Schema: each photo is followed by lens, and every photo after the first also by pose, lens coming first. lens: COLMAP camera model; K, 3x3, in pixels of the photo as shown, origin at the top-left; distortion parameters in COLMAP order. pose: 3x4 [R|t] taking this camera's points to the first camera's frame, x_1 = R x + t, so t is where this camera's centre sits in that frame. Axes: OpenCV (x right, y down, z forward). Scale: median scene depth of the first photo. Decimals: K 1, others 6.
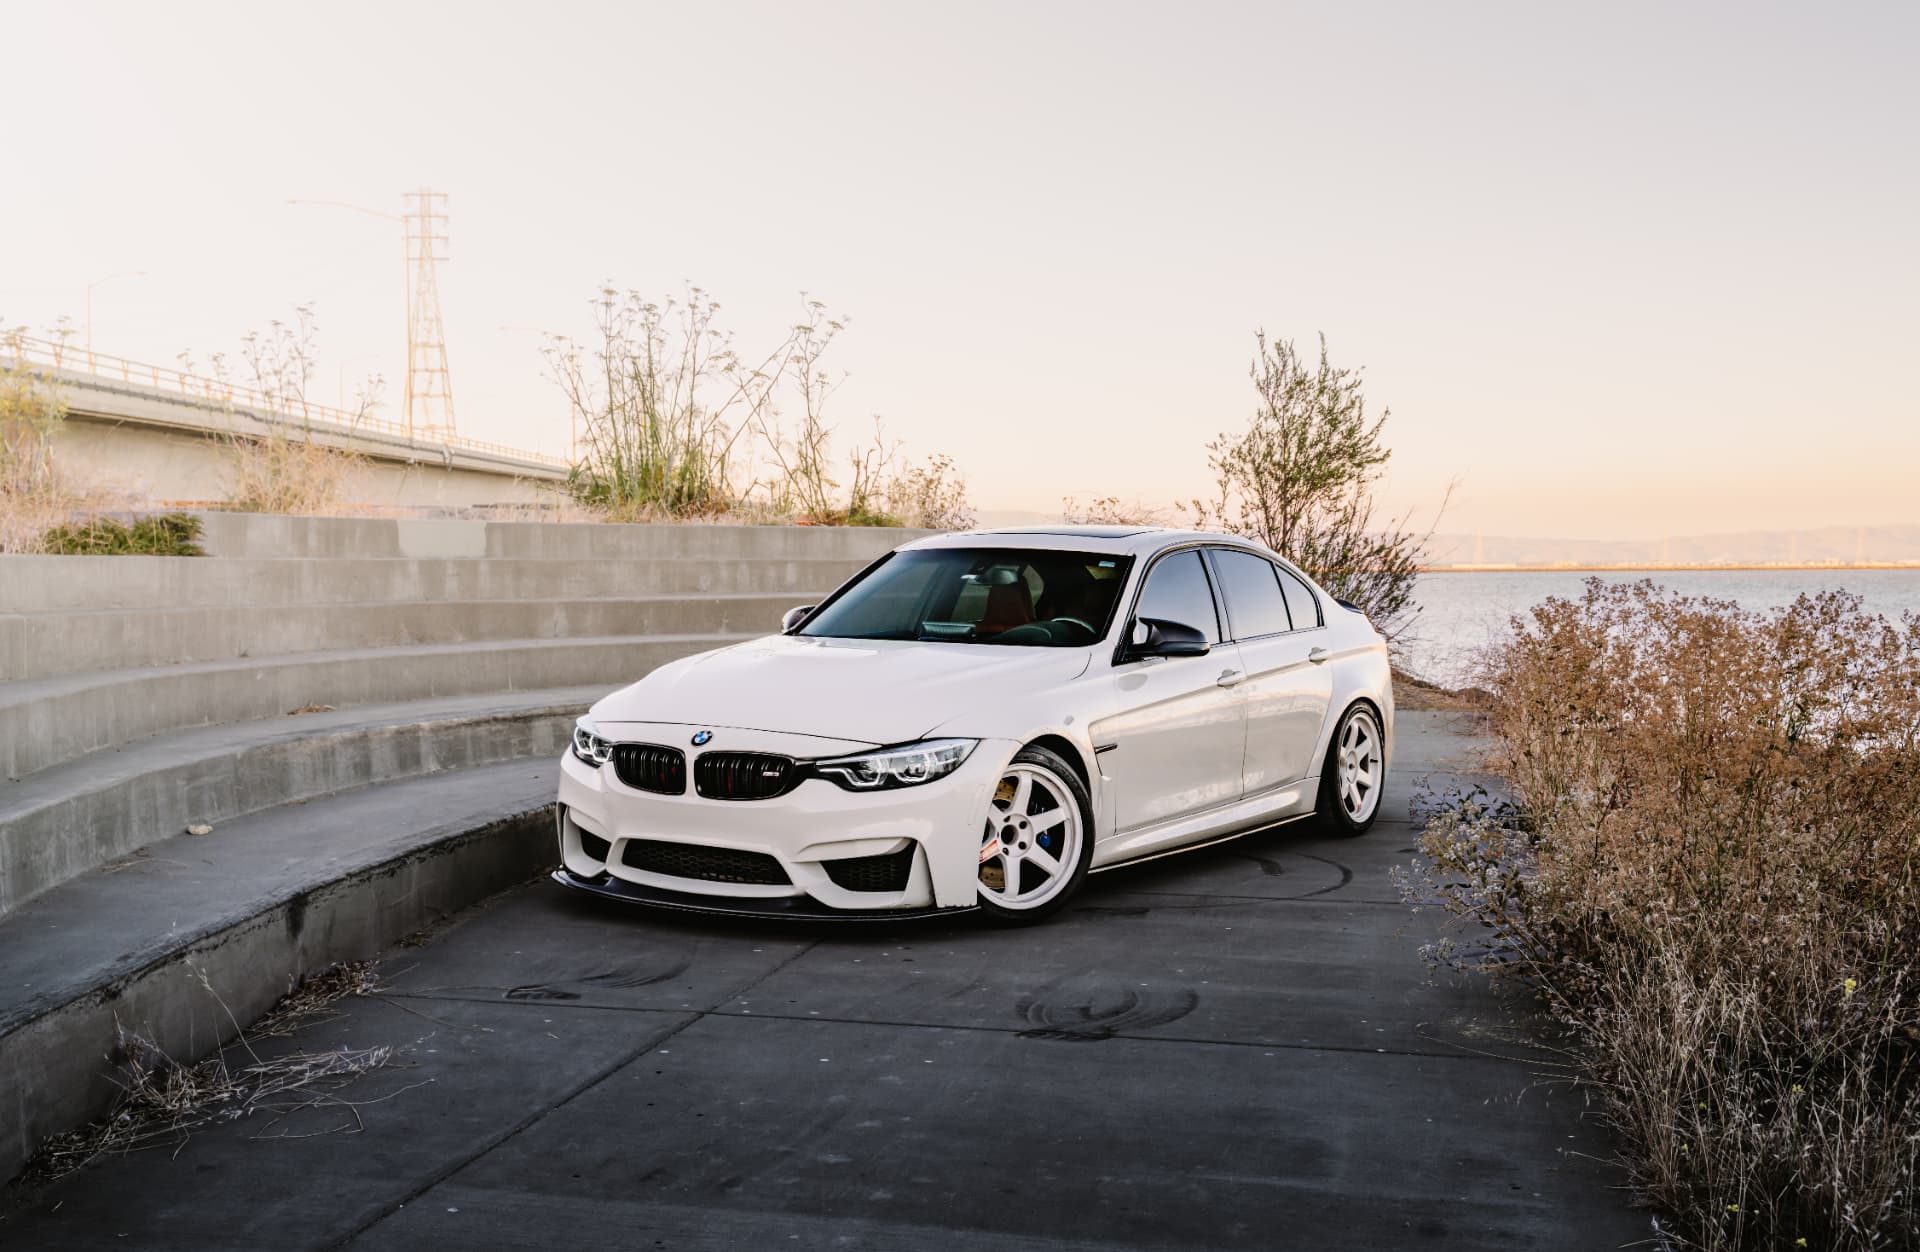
lens RADIAL K [[2208.6, 0, 965.9], [0, 2208.6, 707.6], [0, 0, 1]] dist [0.031077, 0.010300]
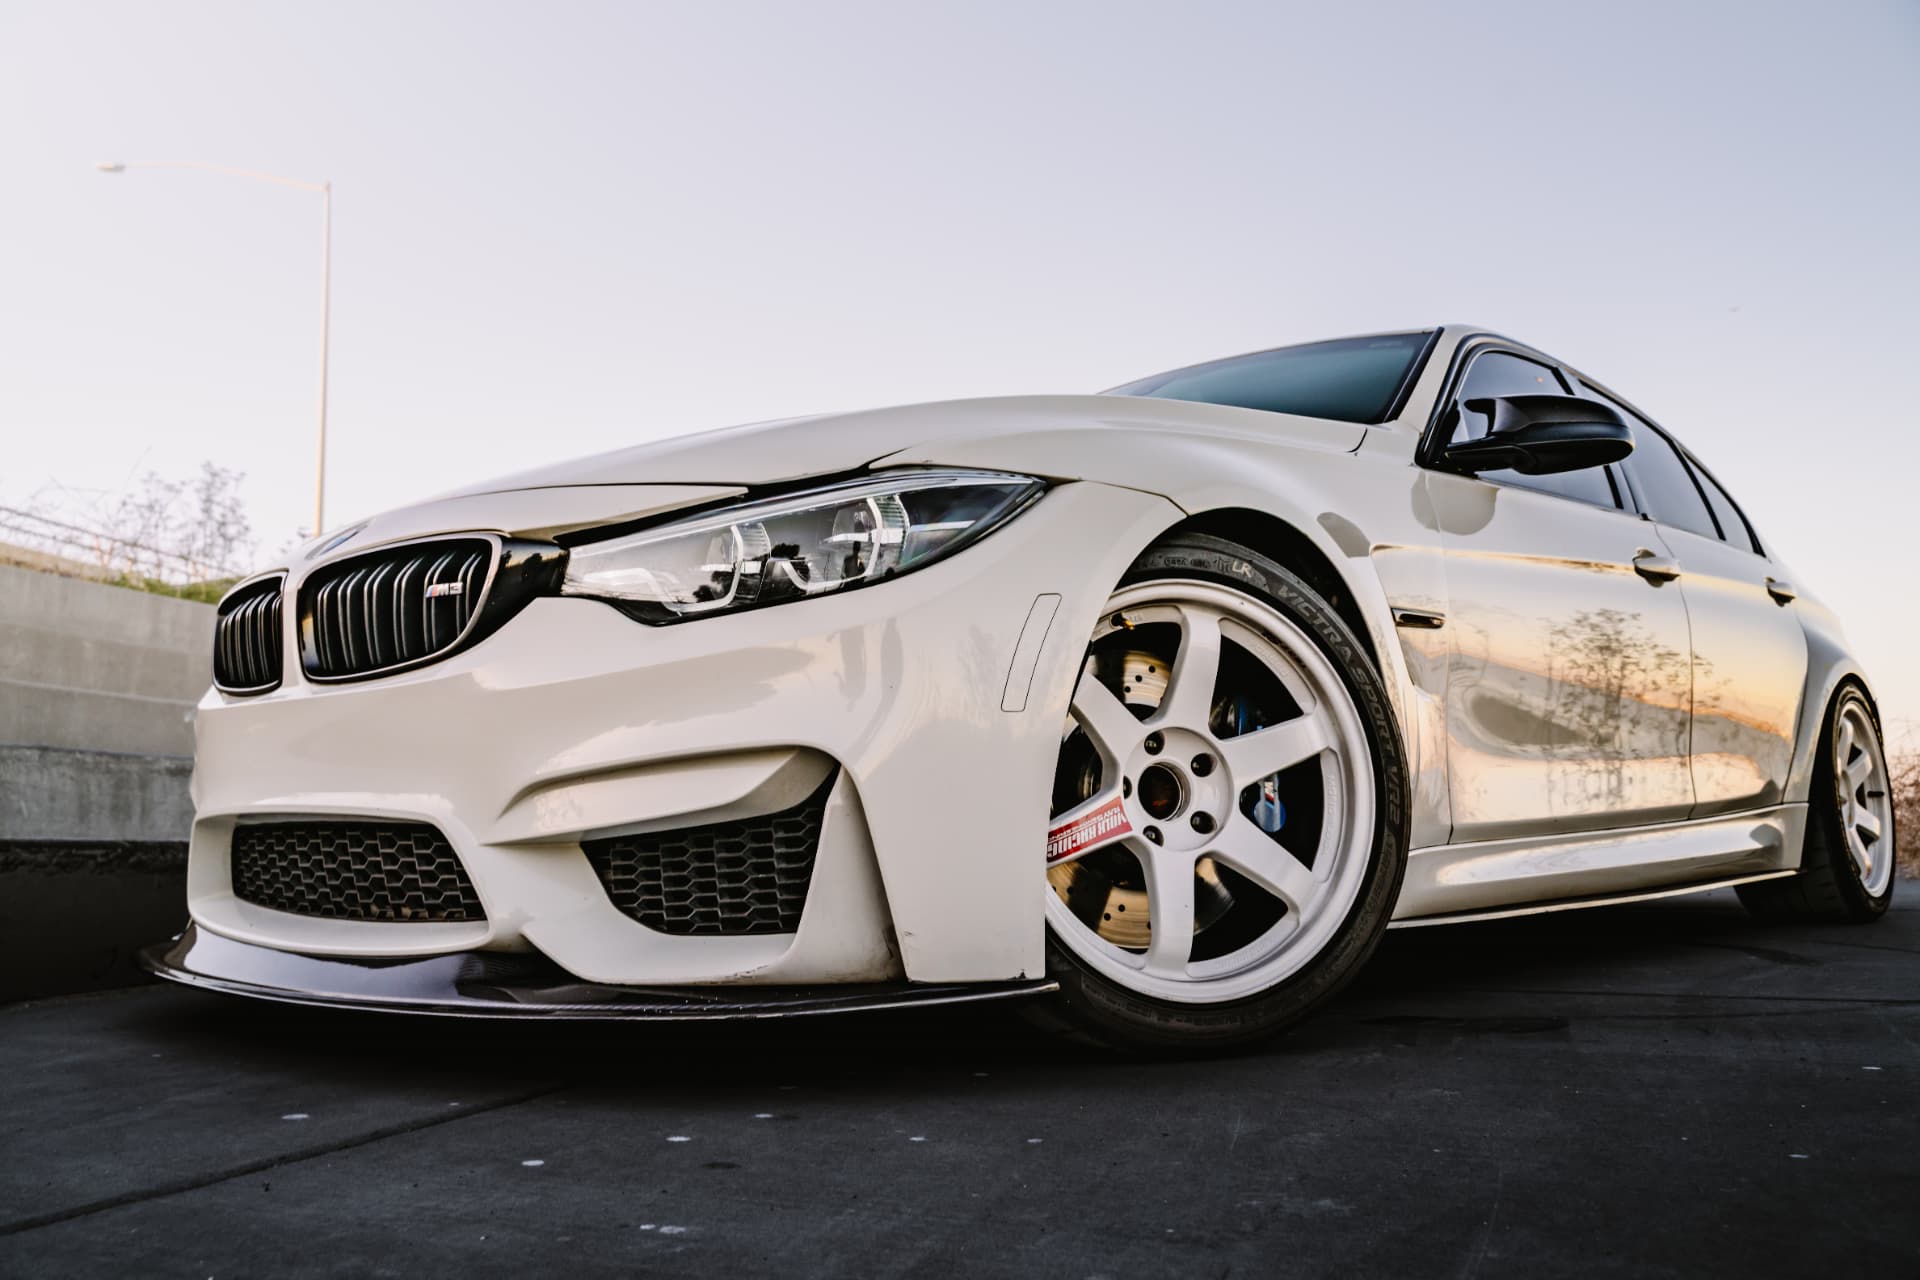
lens RADIAL K [[1534.5, 0, 960.0], [0, 1534.5, 640.0], [0, 0, 1]] dist [0.002984, 0.001766]
pose [[0.982294, -0.040019, -0.183019, 0.024640], [0.004240, 0.981417, -0.191840, 0.059254], [0.187296, 0.187667, 0.964210, 0.549159]]
